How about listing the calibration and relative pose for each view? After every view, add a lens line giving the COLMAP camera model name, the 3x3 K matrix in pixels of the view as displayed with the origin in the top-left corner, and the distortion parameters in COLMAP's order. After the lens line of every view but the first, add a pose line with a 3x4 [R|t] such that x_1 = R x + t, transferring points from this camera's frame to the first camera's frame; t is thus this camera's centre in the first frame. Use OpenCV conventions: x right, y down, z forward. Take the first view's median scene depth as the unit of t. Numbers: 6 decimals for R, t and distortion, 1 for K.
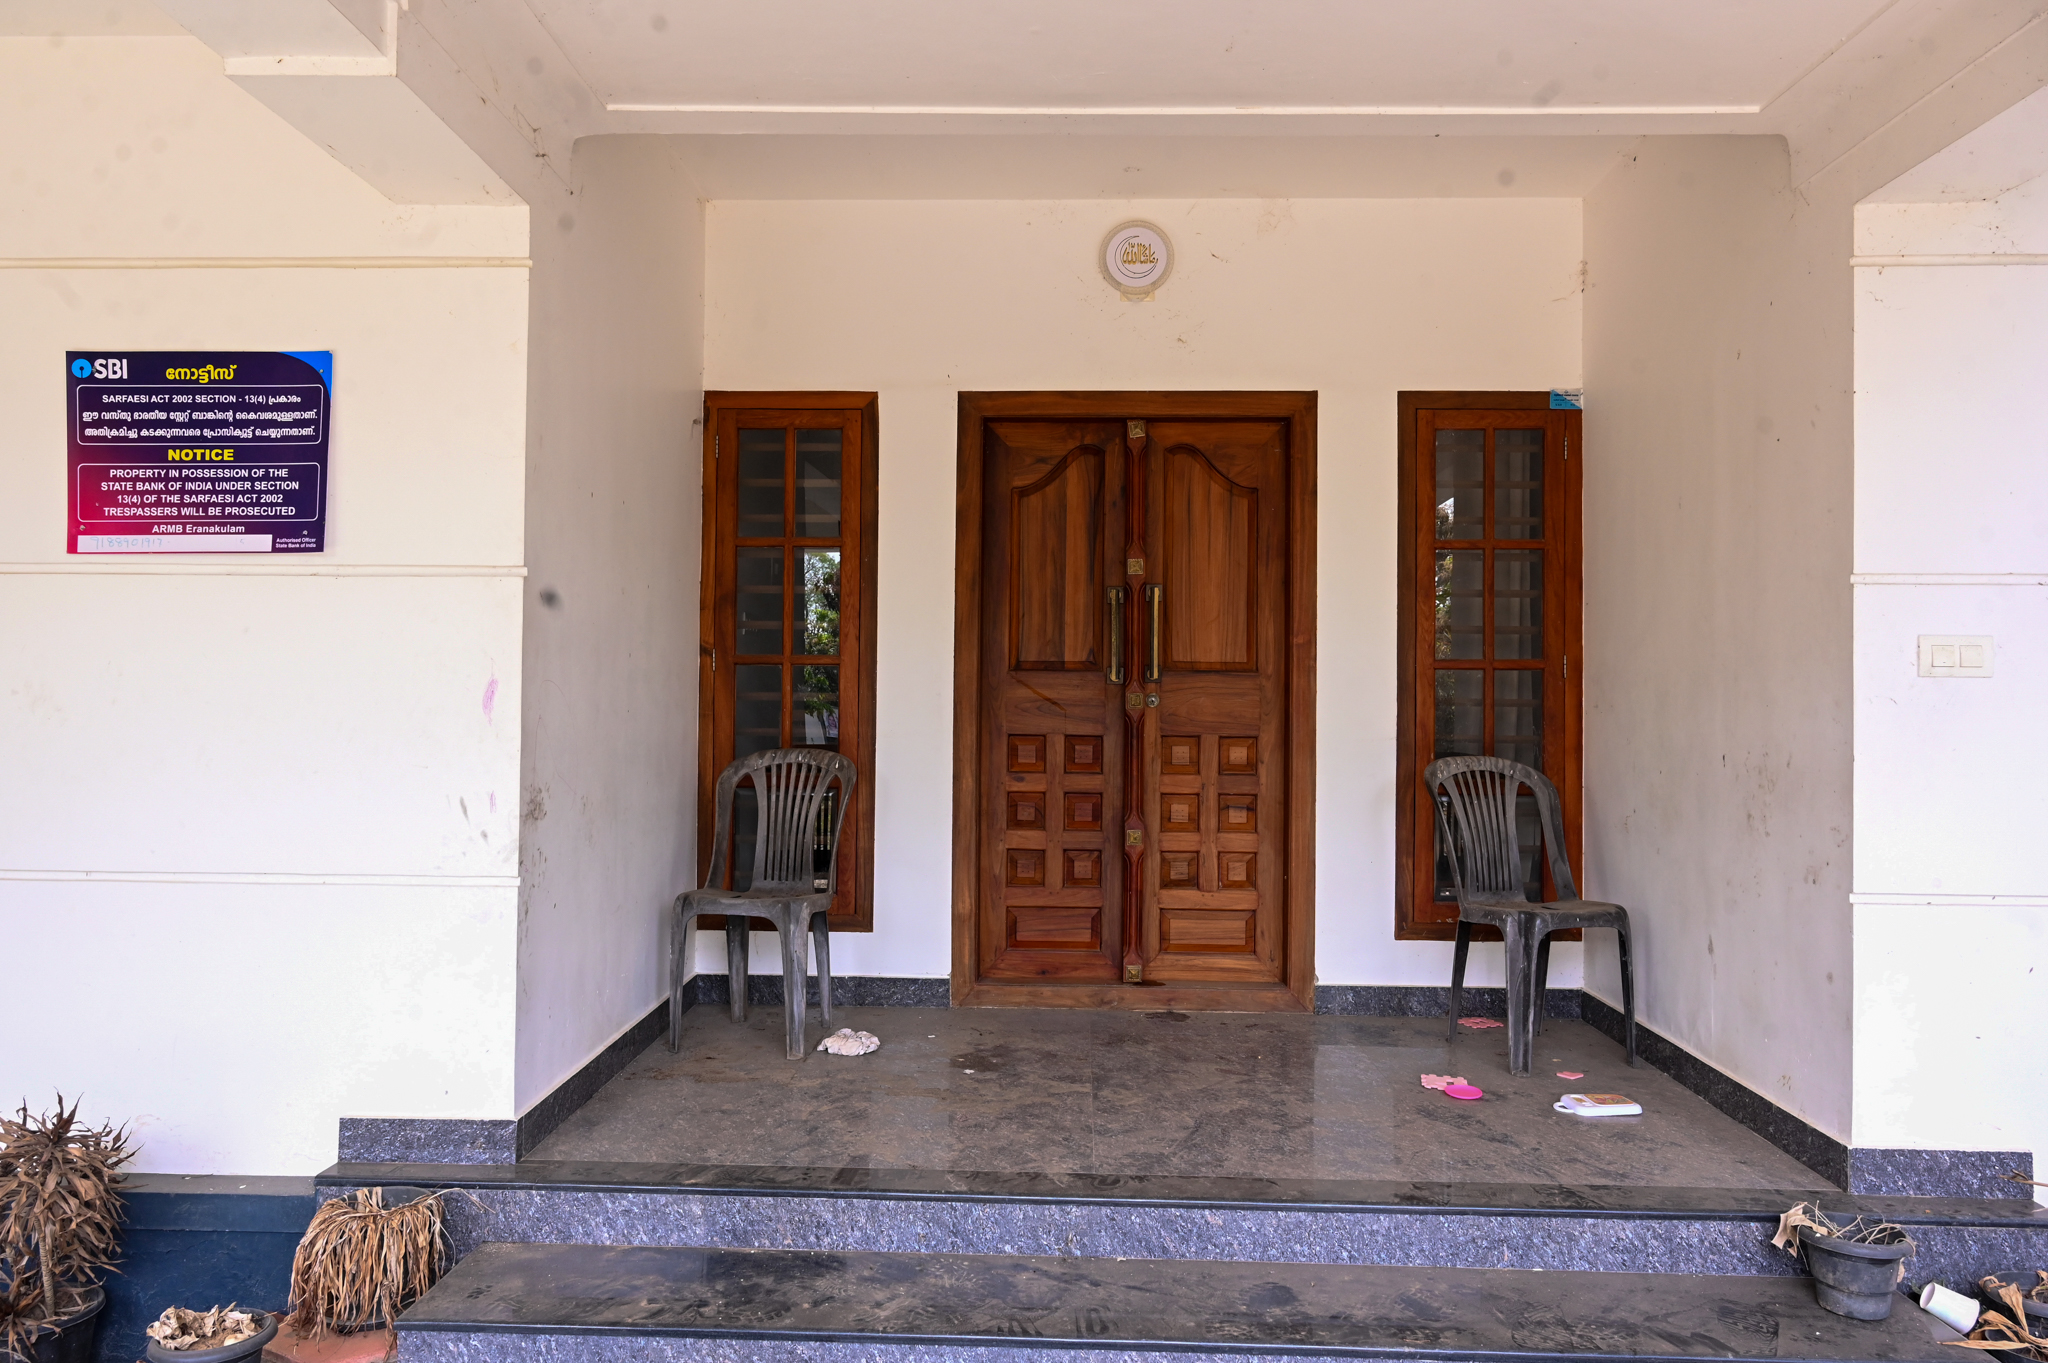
lens RADIAL K [[1532.8, 0, 1024.0], [0, 1532.8, 681.5], [0, 0, 1]] dist [0.214271, 0.000070]
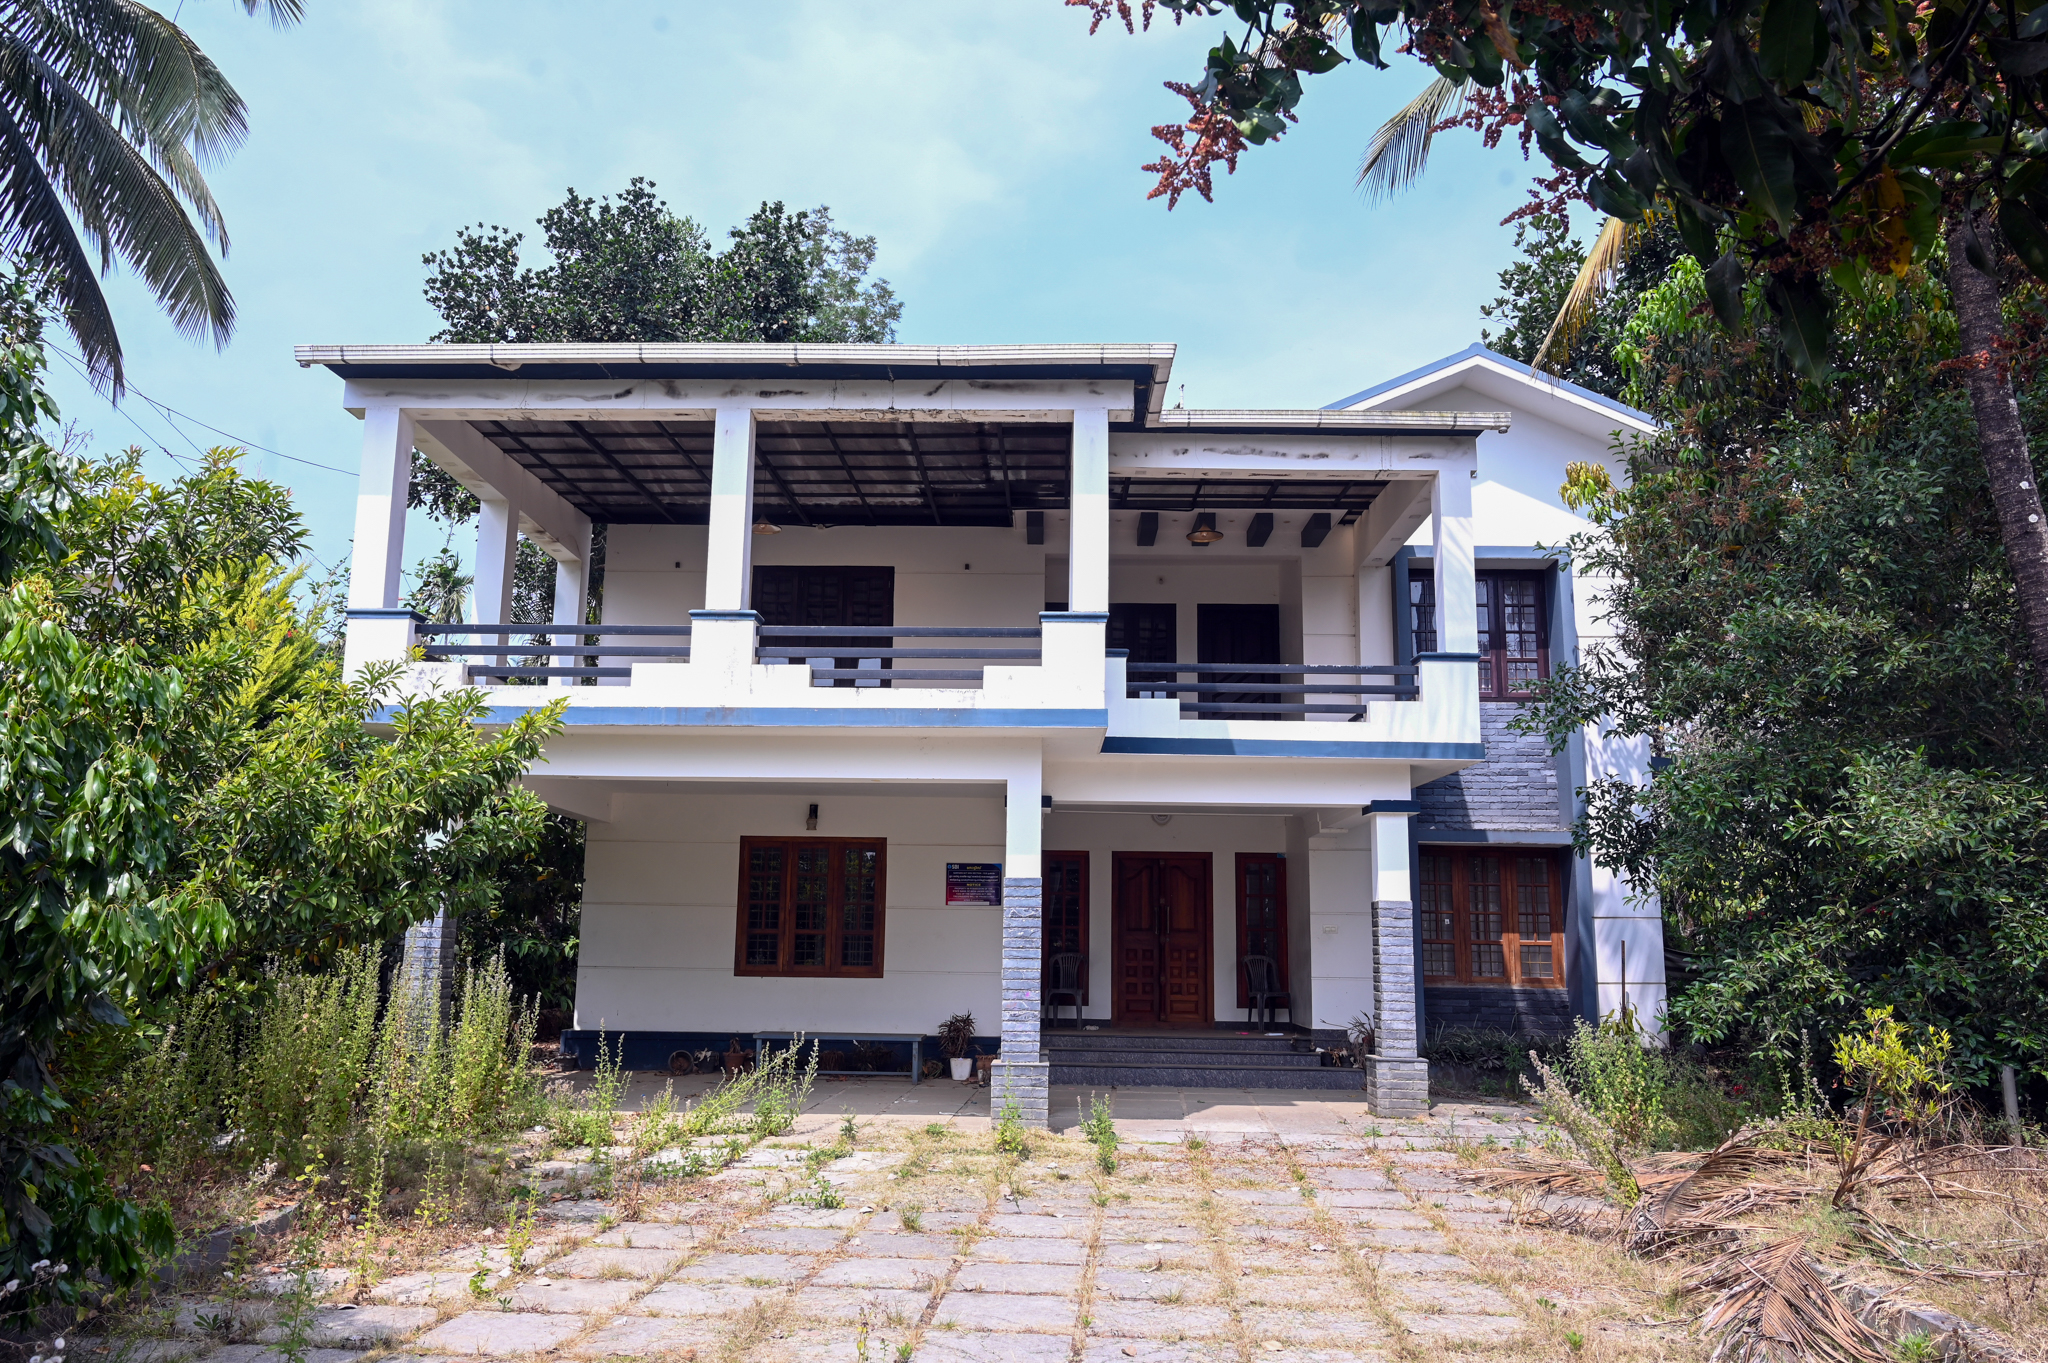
lens RADIAL K [[1523.7, 0, 987.1], [0, 1523.7, 649.8], [0, 0, 1]] dist [-0.001513, 0.000729]
pose [[0.999780, 0.012618, 0.016772, -0.401492], [-0.009356, 0.983260, -0.181969, -0.002913], [-0.018787, 0.181772, 0.983161, -2.570612]]
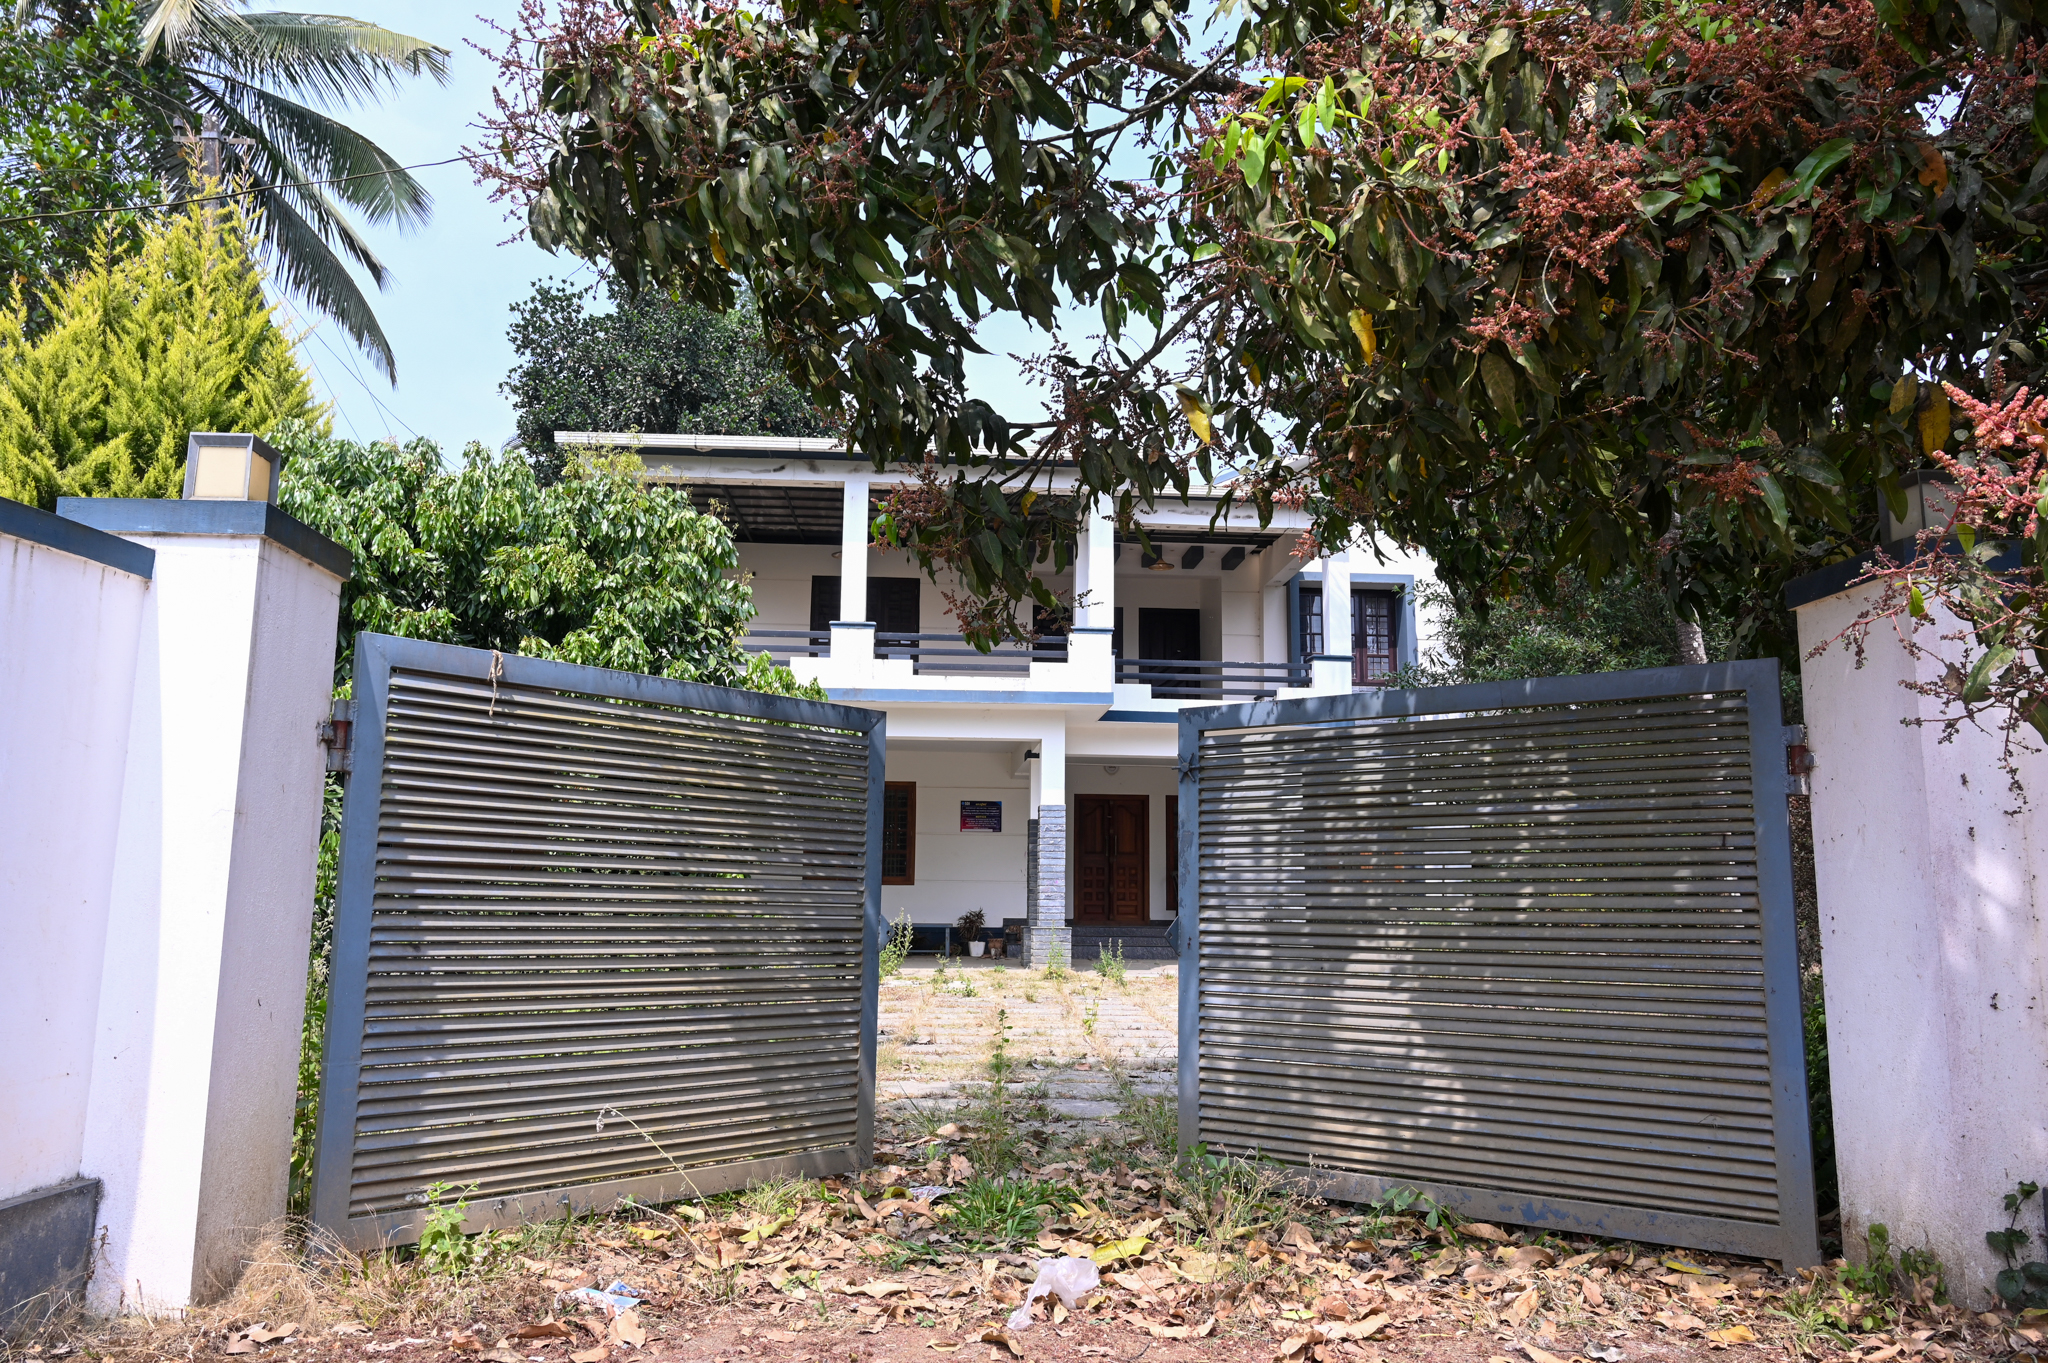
lens RADIAL K [[1532.2, 0, 1024.0], [0, 1532.2, 681.5], [0, 0, 1]] dist [0.085181, 0.000414]
pose [[0.990172, 0.021740, 0.138154, -0.868367], [-0.002507, 0.990444, -0.137890, 0.121798], [-0.139832, 0.136189, 0.980765, -3.698822]]
